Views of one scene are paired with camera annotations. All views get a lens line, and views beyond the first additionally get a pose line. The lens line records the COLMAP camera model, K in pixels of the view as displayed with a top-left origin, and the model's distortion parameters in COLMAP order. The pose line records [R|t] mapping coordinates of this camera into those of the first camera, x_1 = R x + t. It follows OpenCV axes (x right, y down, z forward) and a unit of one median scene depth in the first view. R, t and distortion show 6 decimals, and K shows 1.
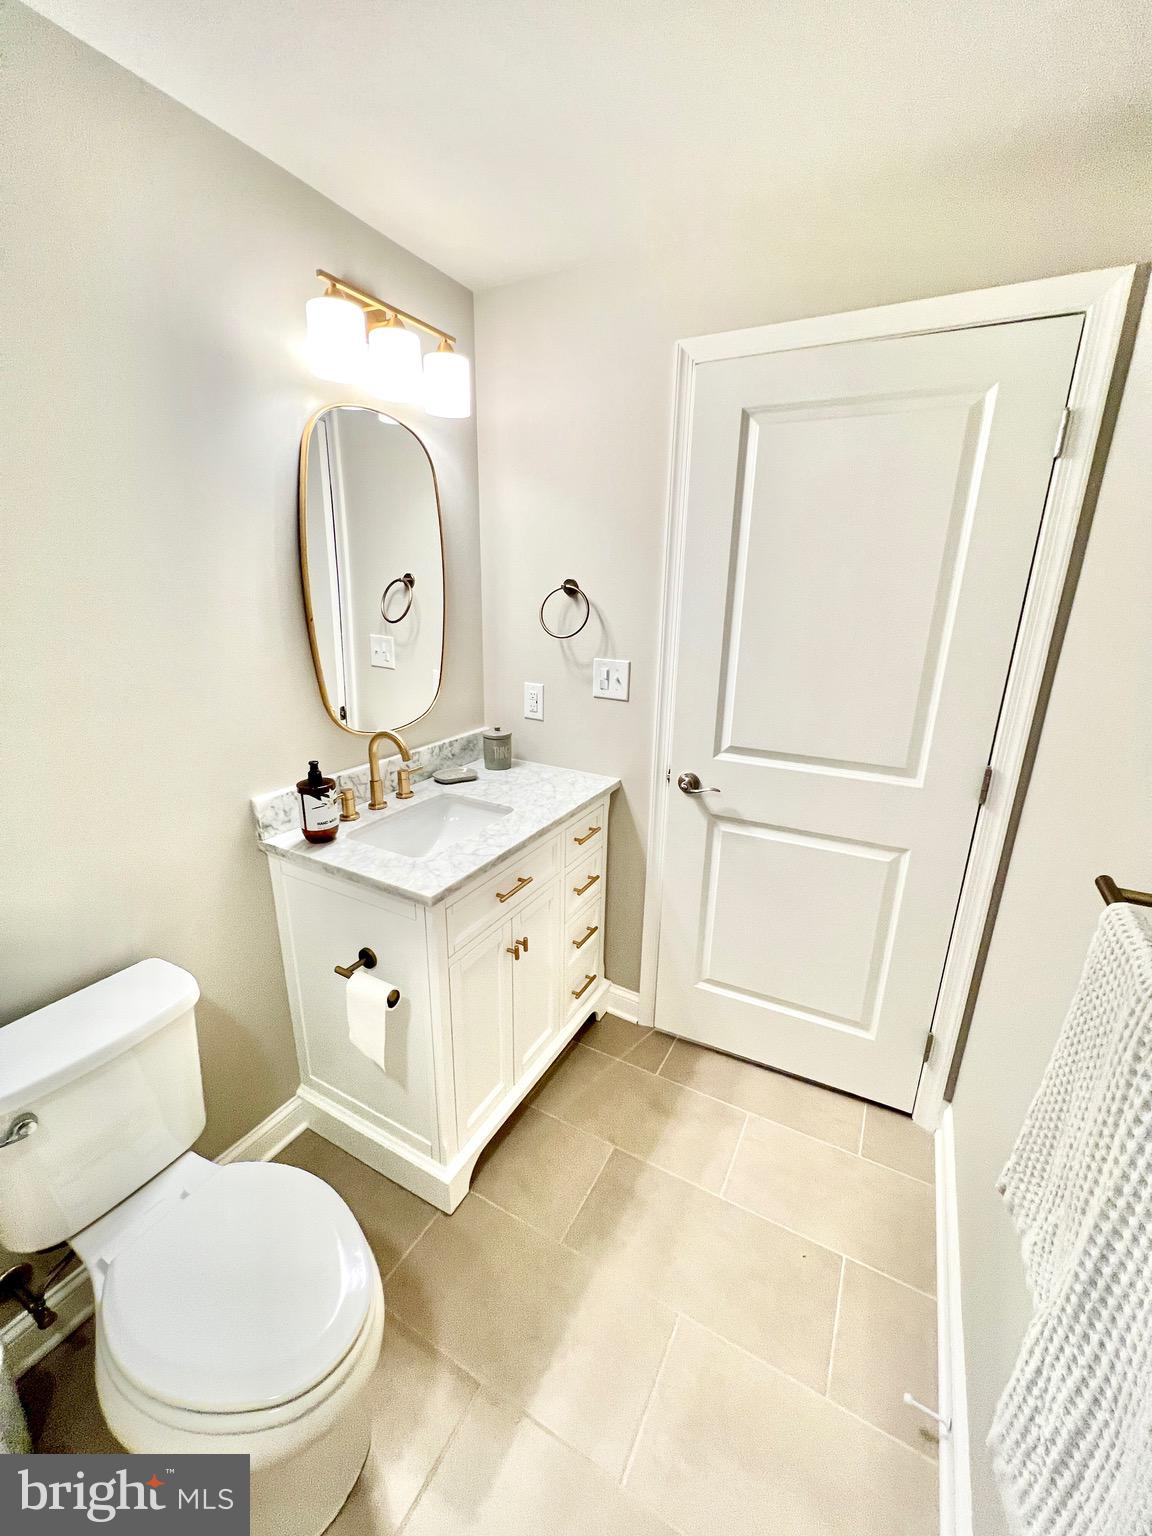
lens RADIAL K [[616.1, 0, 569.0], [0, 616.1, 769.1], [0, 0, 1]] dist [0.003675, 0.000054]
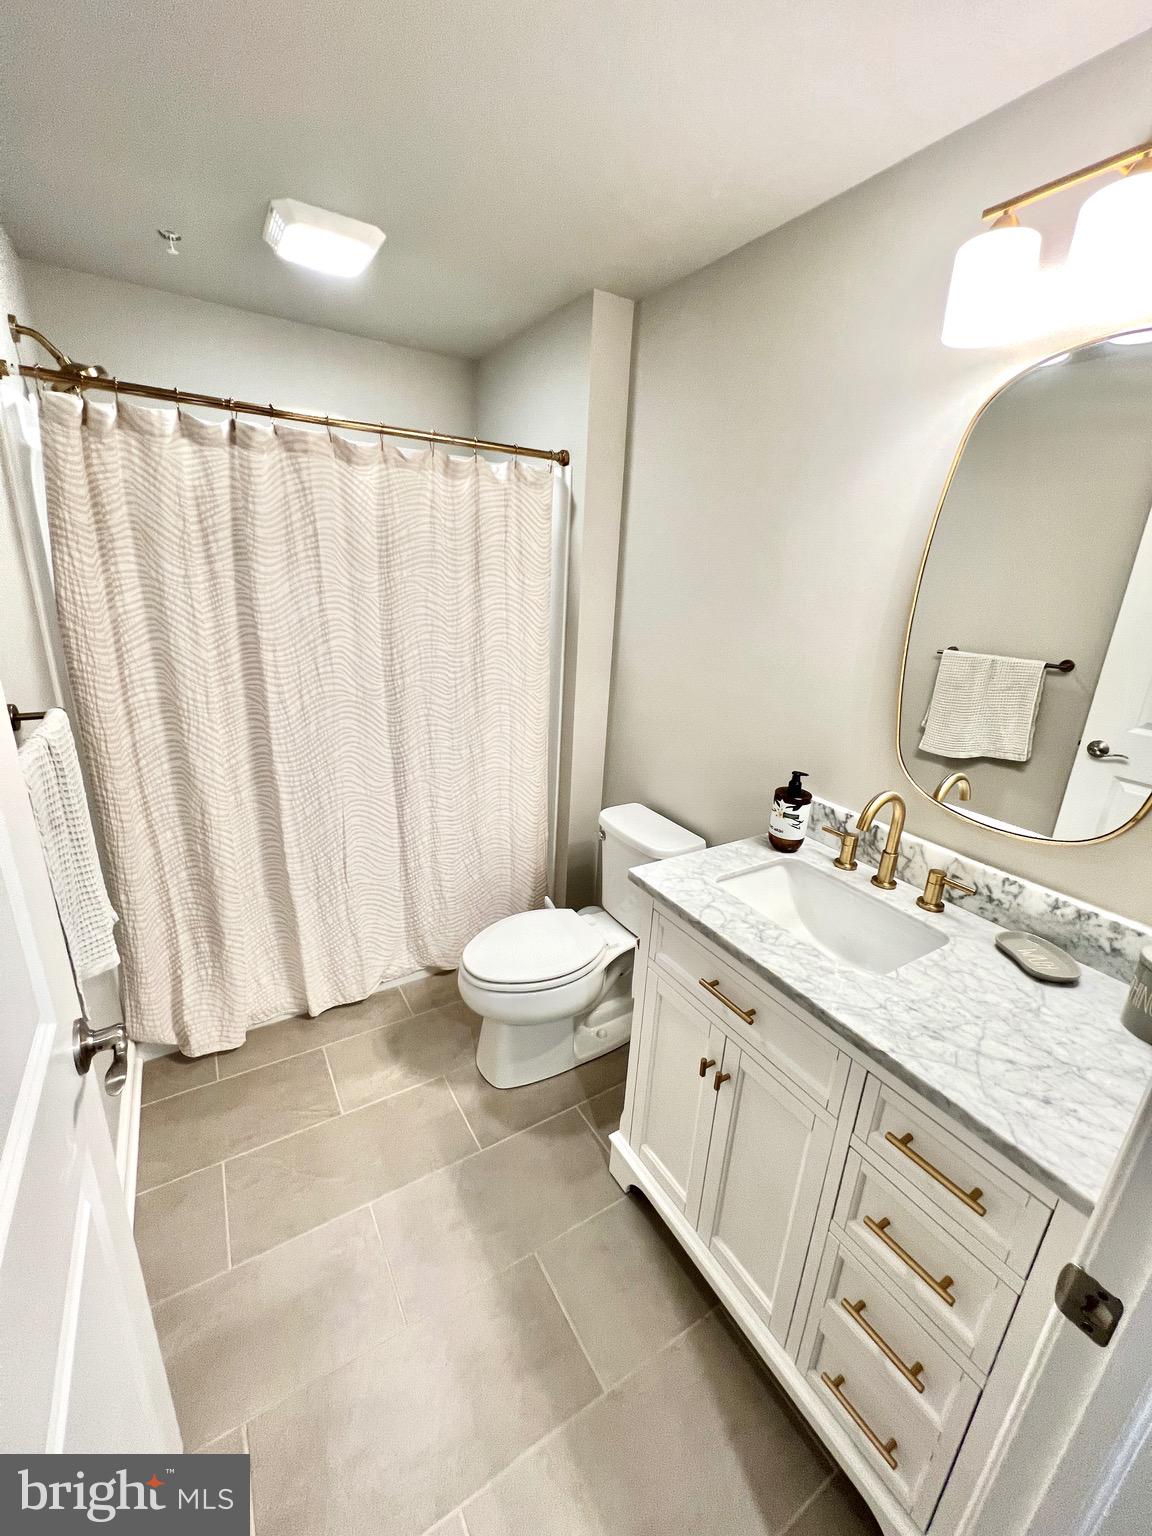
lens RADIAL K [[616.1, 0, 569.4], [0, 616.1, 764.9], [0, 0, 1]] dist [0.003675, 0.000054]
pose [[-0.492337, 0.229618, -0.839571, 0.522270], [-0.306494, 0.857061, 0.414134, -0.277036], [0.814657, 0.461217, -0.351587, 0.890303]]
